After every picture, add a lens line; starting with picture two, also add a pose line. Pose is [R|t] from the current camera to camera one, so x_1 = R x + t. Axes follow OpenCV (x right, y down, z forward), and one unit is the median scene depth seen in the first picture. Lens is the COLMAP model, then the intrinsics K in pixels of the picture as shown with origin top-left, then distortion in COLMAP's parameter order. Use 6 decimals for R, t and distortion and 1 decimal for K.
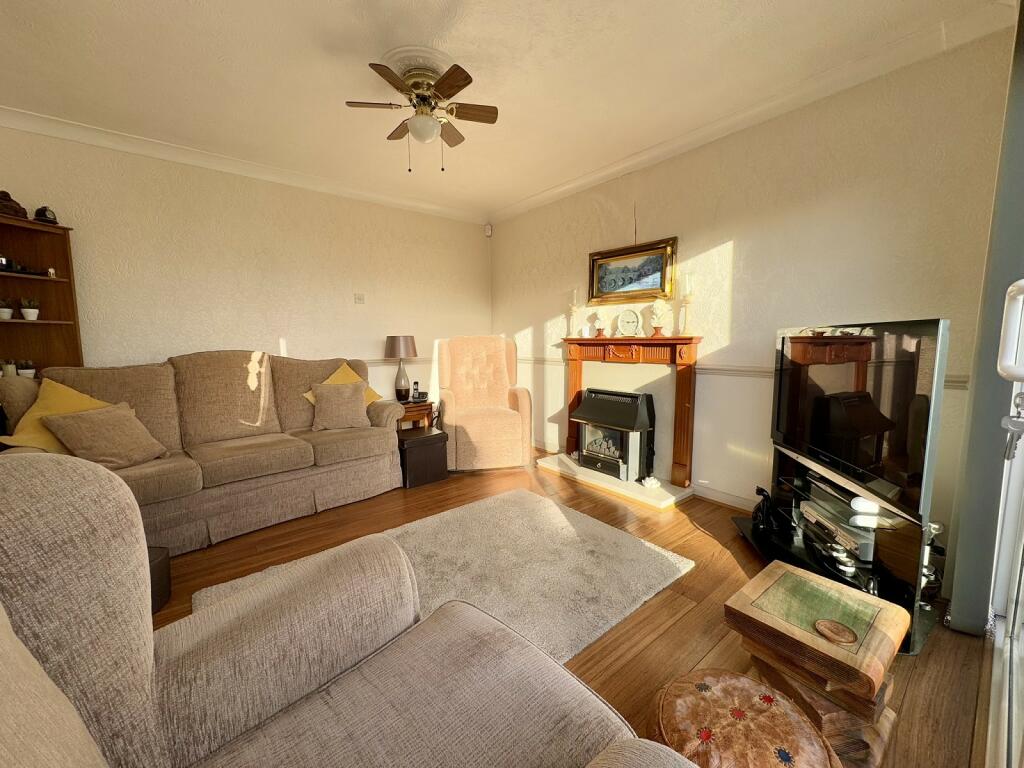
lens RADIAL K [[409.0, 0, 510.8], [0, 409.0, 386.4], [0, 0, 1]] dist [0.000955, -0.000154]
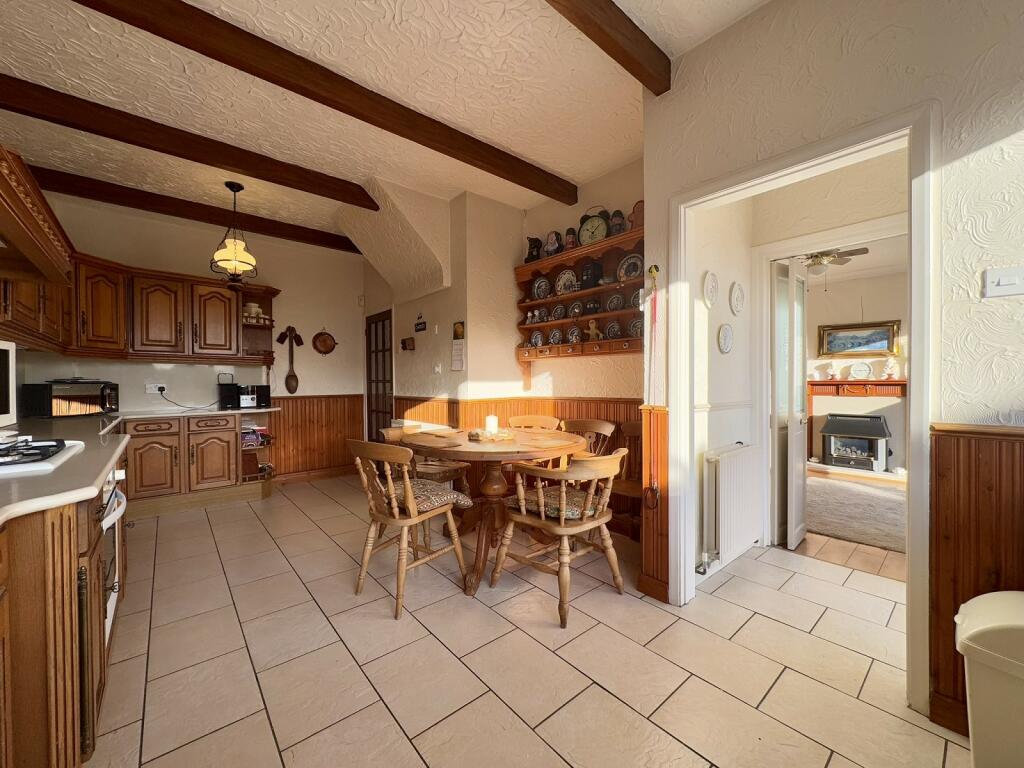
lens RADIAL K [[409.0, 0, 513.3], [0, 409.0, 382.6], [0, 0, 1]] dist [0.000955, -0.000154]
pose [[0.999299, 0.007219, 0.036720, -1.112615], [-0.002915, 0.993250, -0.115954, 0.076268], [-0.037310, 0.115766, 0.992576, -0.508629]]
